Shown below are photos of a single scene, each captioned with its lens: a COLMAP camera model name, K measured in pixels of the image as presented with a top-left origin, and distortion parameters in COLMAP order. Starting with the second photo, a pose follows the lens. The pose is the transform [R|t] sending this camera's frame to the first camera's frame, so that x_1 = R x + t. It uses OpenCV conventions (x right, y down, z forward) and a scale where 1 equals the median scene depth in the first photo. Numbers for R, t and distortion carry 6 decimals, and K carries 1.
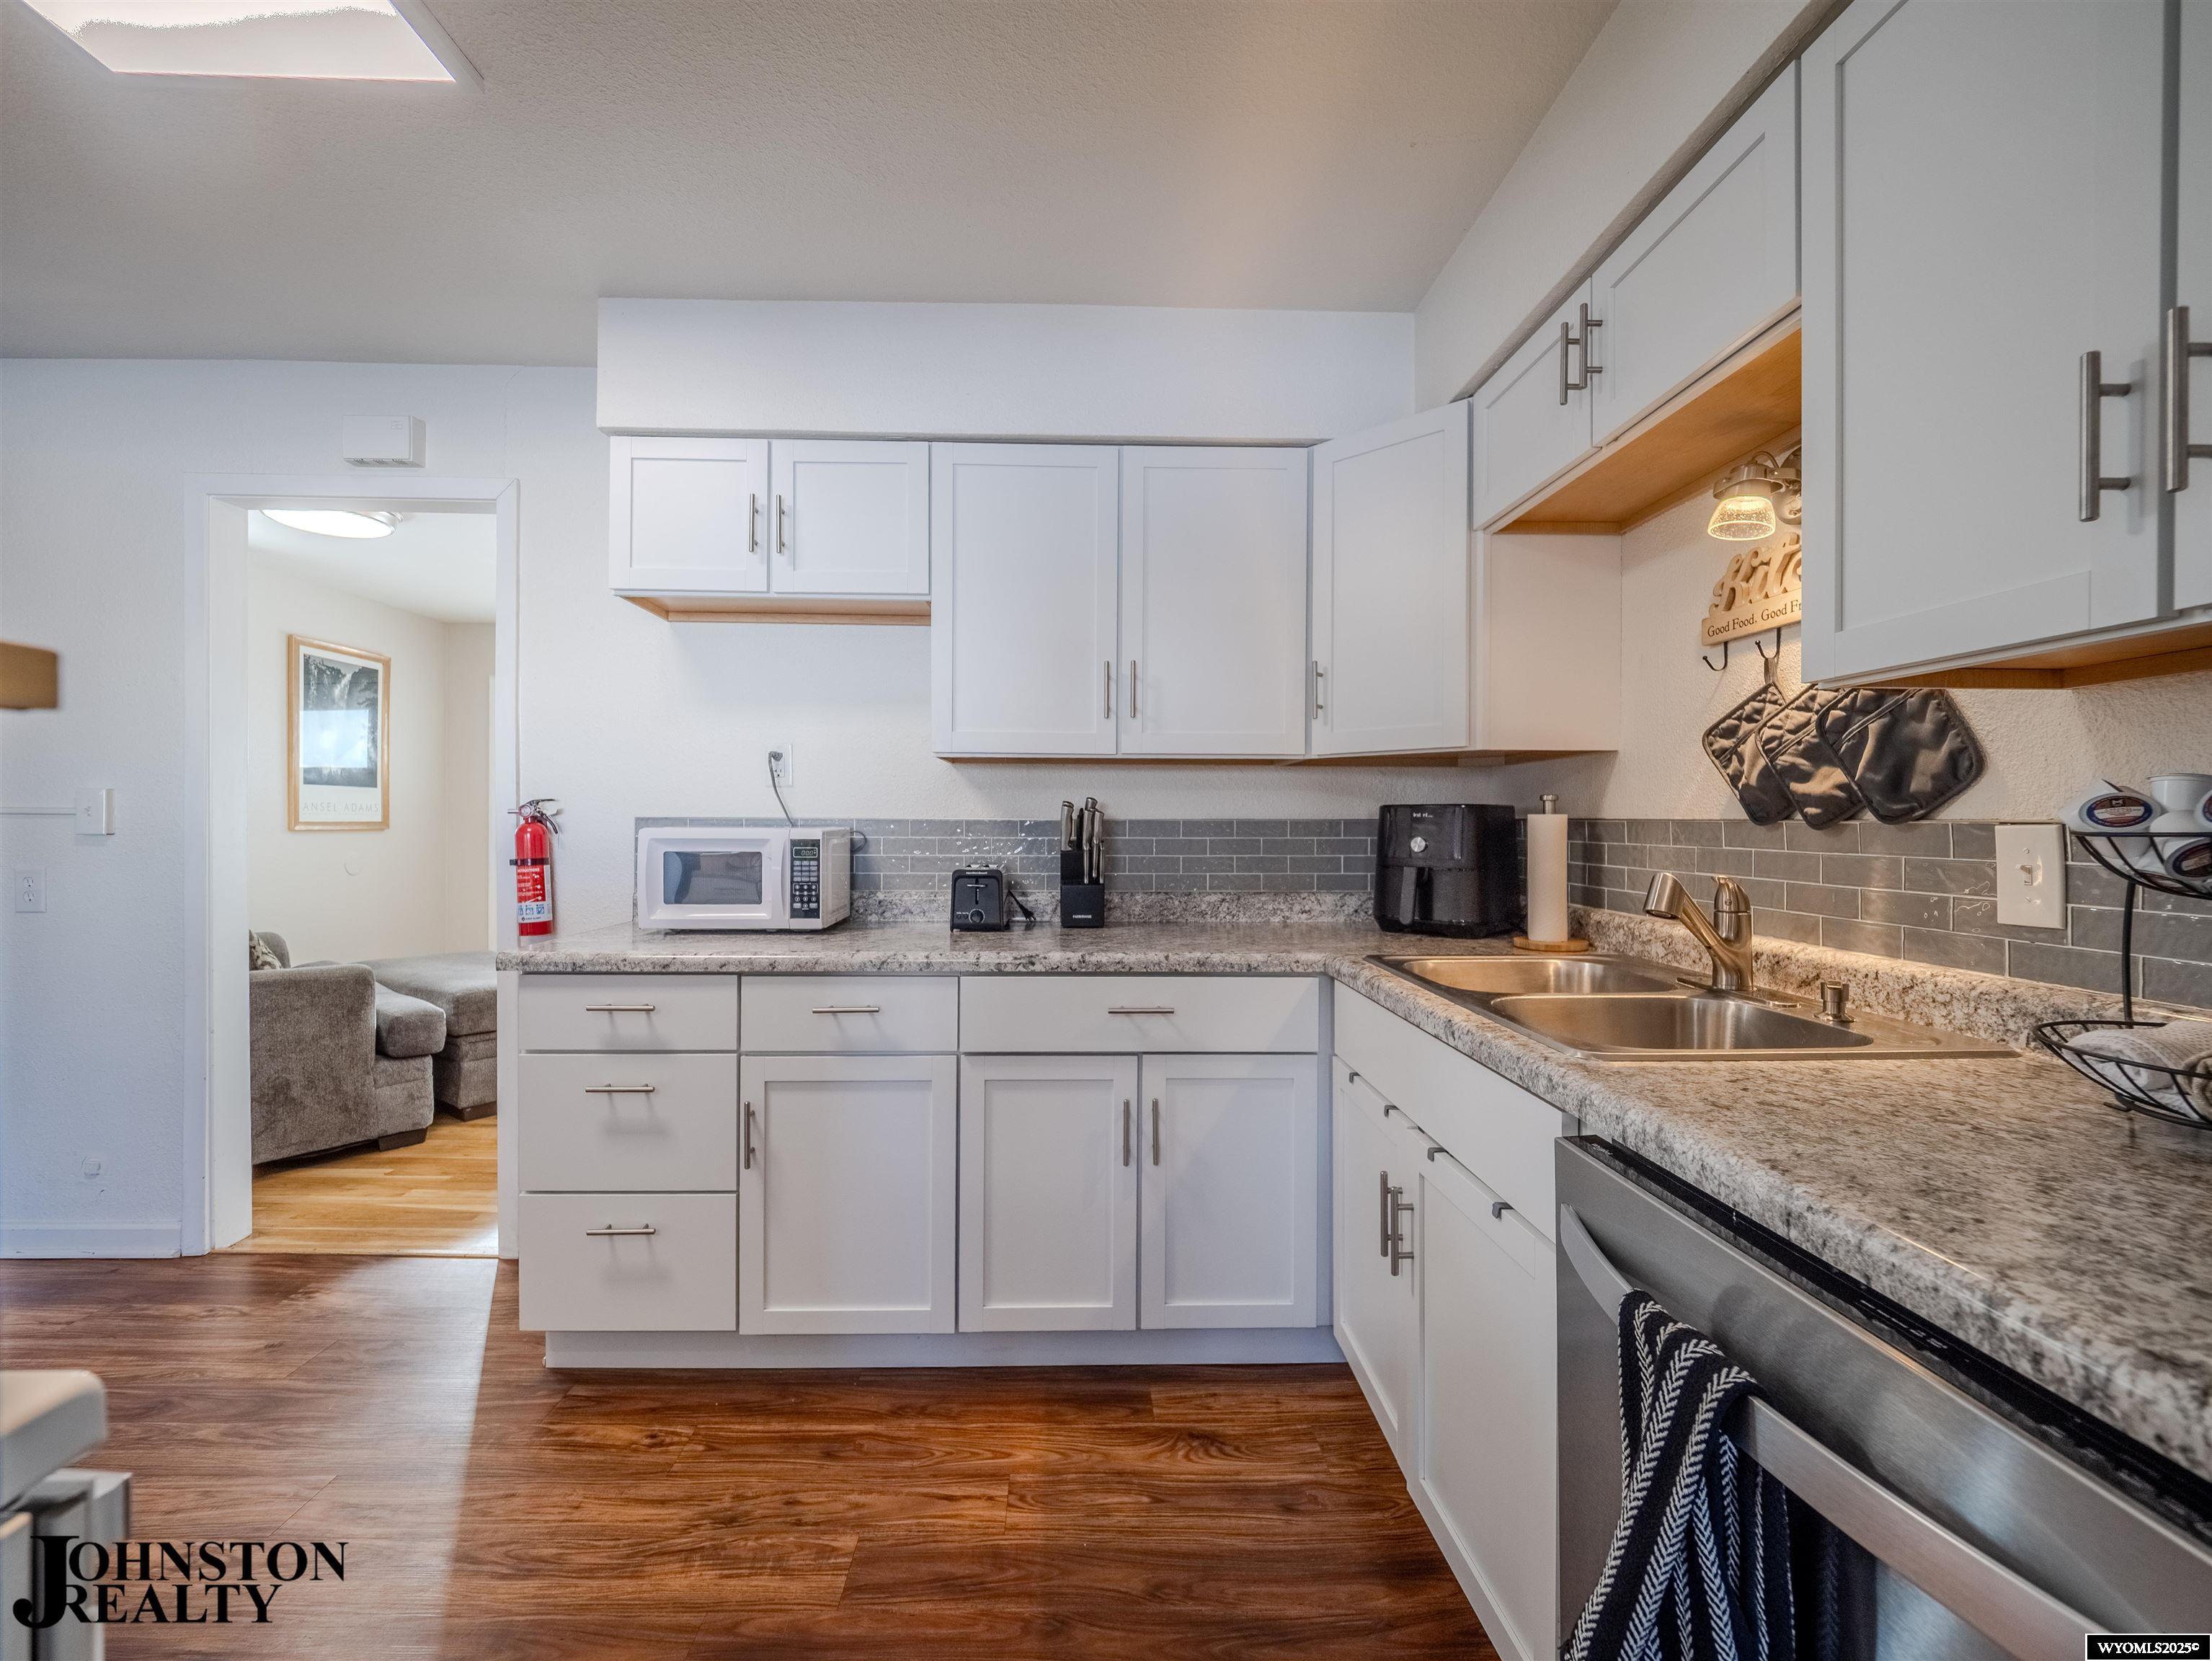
lens RADIAL K [[928.9, 0, 1069.1], [0, 928.9, 825.0], [0, 0, 1]] dist [-0.013357, 0.001125]
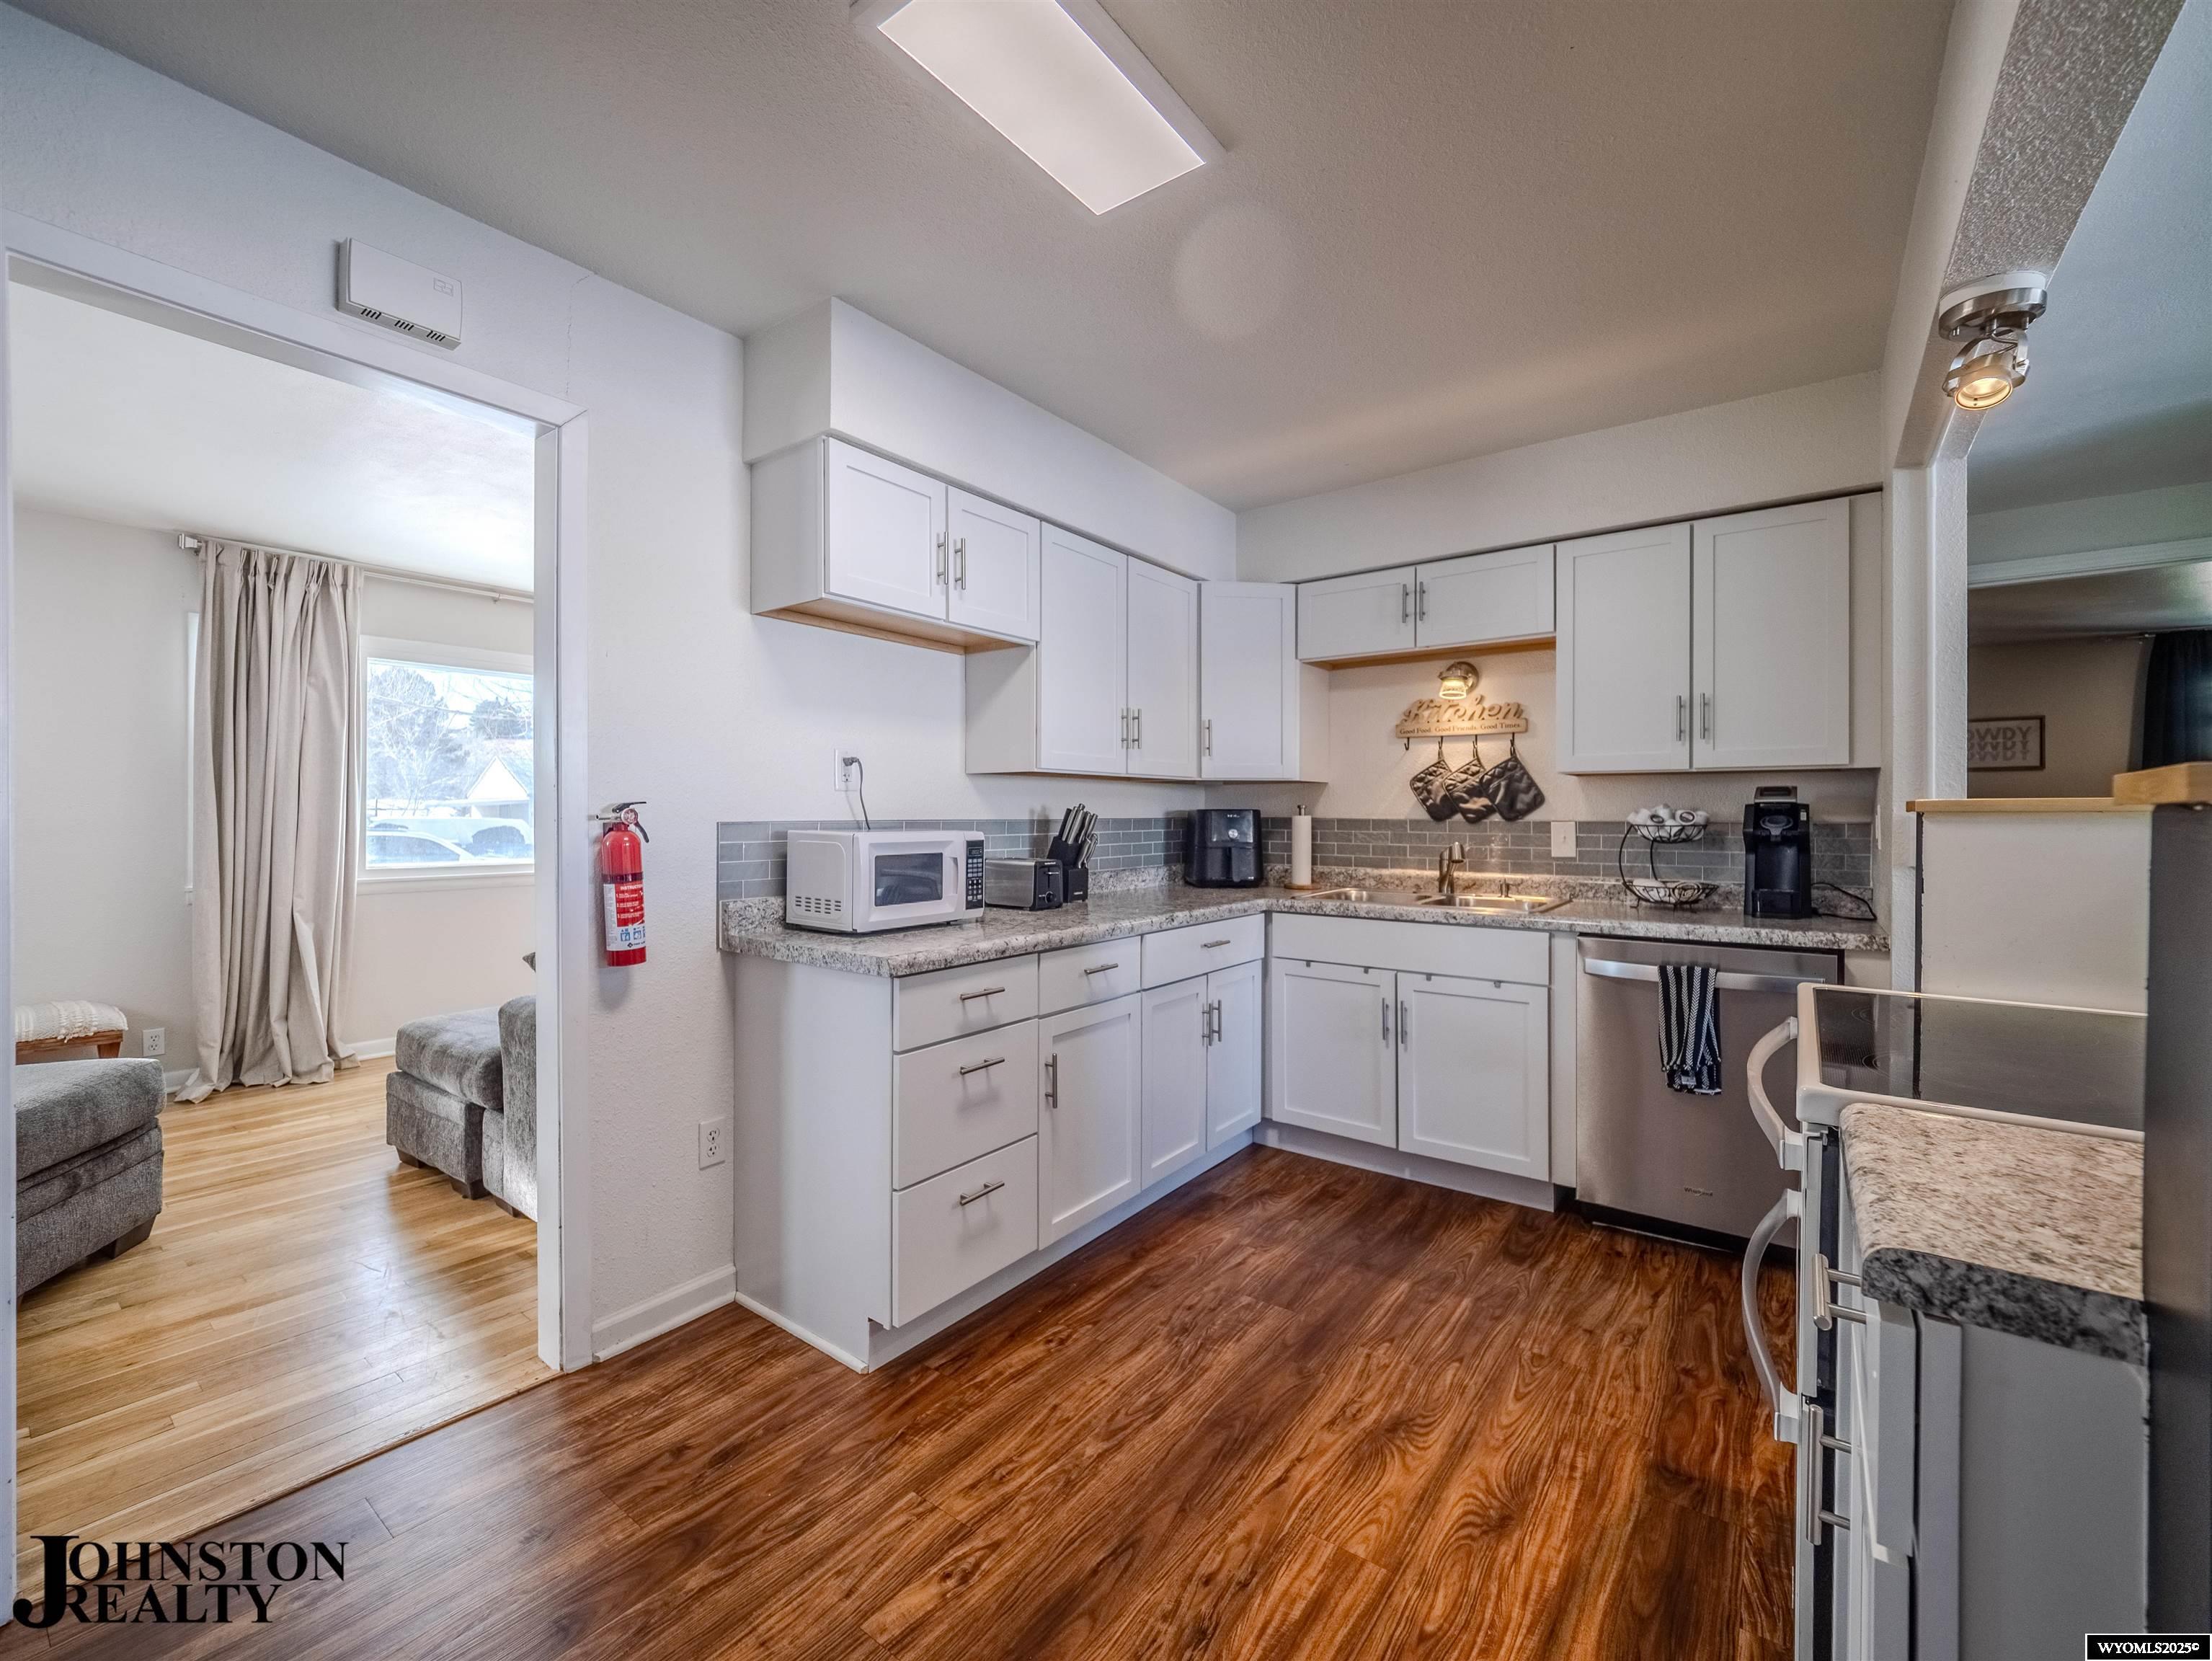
lens RADIAL K [[928.9, 0, 1079.0], [0, 928.9, 812.7], [0, 0, 1]] dist [-0.013357, 0.001125]
pose [[0.630493, -0.003085, 0.776189, -1.266887], [0.004730, 0.999989, 0.000133, -0.021135], [-0.776181, 0.003587, 0.630500, 0.196482]]
